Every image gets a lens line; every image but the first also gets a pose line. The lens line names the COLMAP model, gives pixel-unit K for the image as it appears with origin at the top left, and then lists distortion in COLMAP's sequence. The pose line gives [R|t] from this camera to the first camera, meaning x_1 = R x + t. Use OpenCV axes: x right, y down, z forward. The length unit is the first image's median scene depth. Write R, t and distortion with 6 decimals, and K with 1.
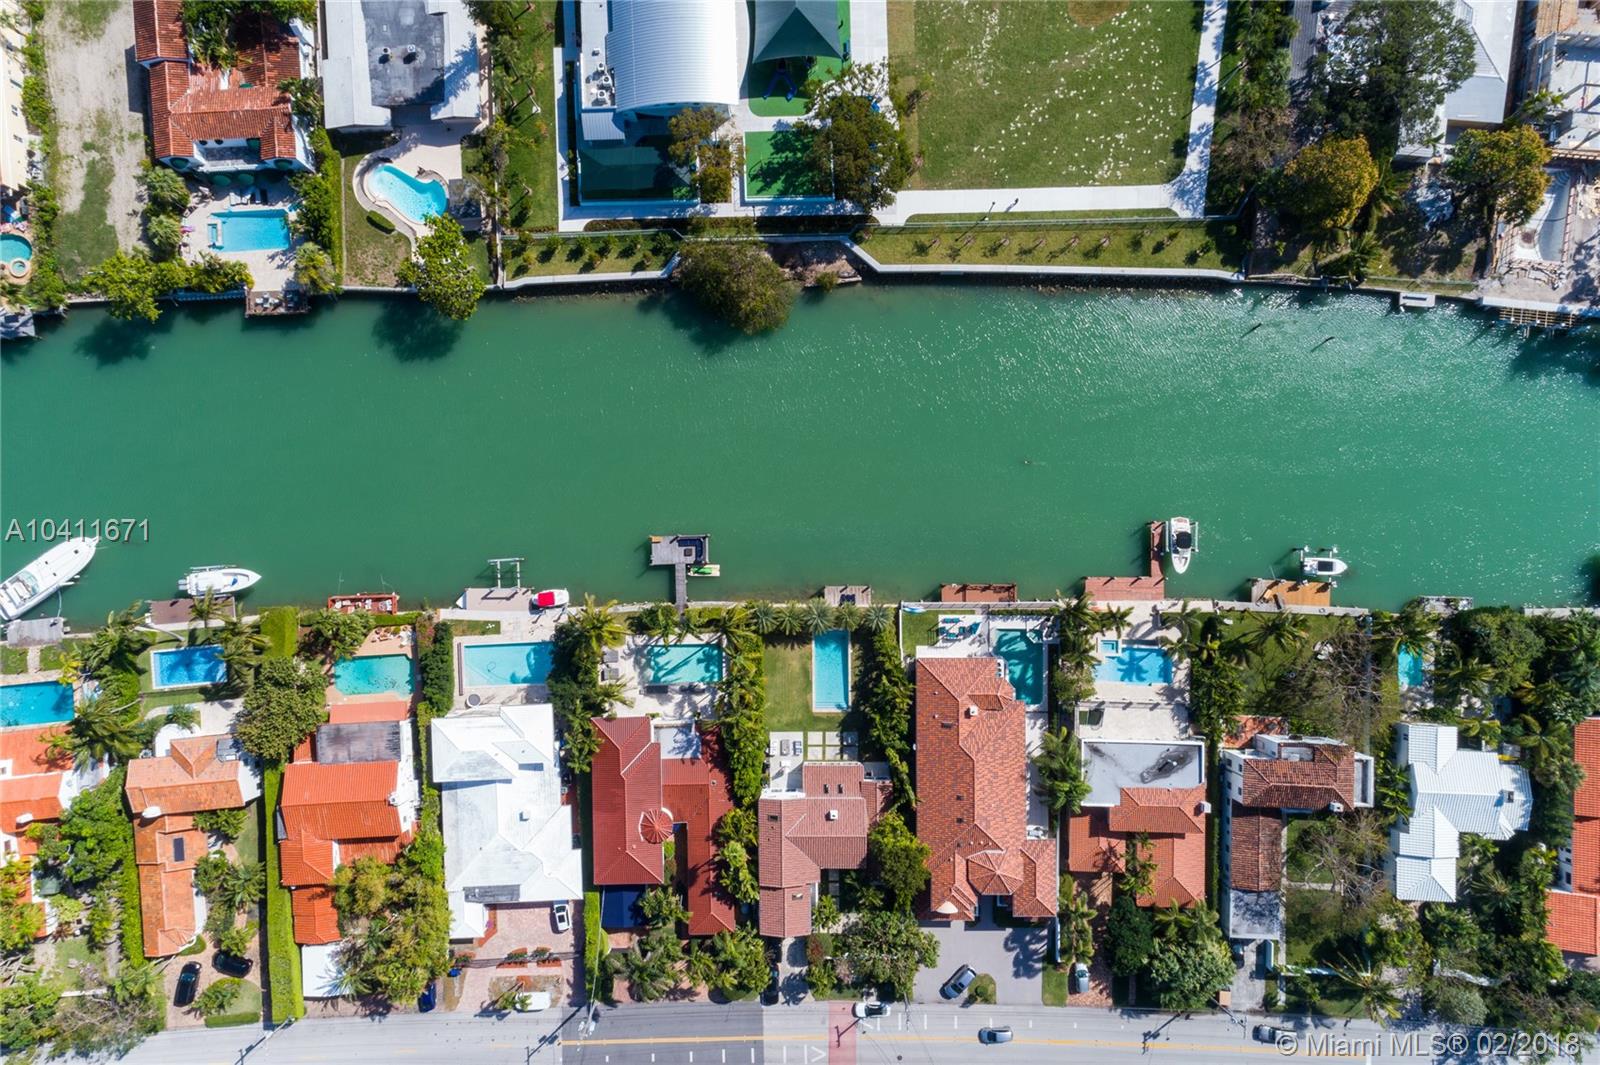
lens RADIAL K [[1105.5, 0, 768.7], [0, 1105.5, 537.7], [0, 0, 1]] dist [0.254505, -0.000175]
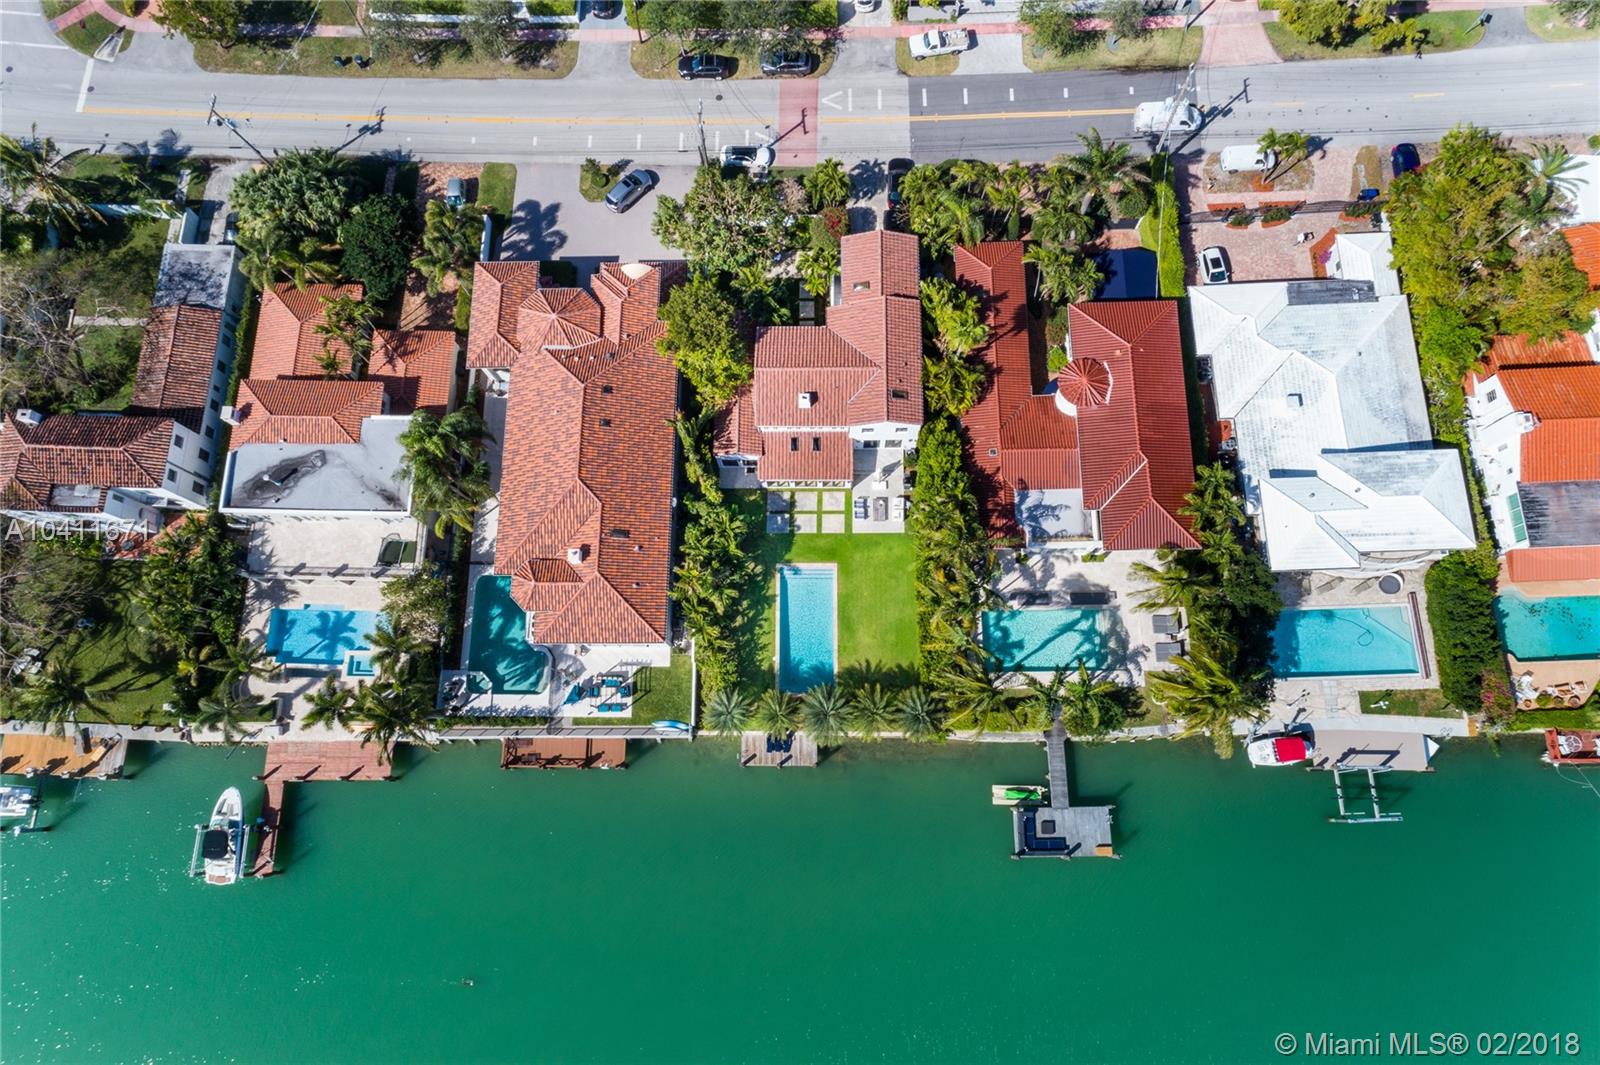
lens RADIAL K [[1092.5, 0, 800.0], [0, 1092.5, 532.5], [0, 0, 1]] dist [0.037544, 0.000923]
pose [[-0.997173, 0.009045, 0.074588, 0.014556], [0.010612, -0.965822, 0.258988, 0.012639], [0.074381, 0.259048, 0.962996, 0.409574]]
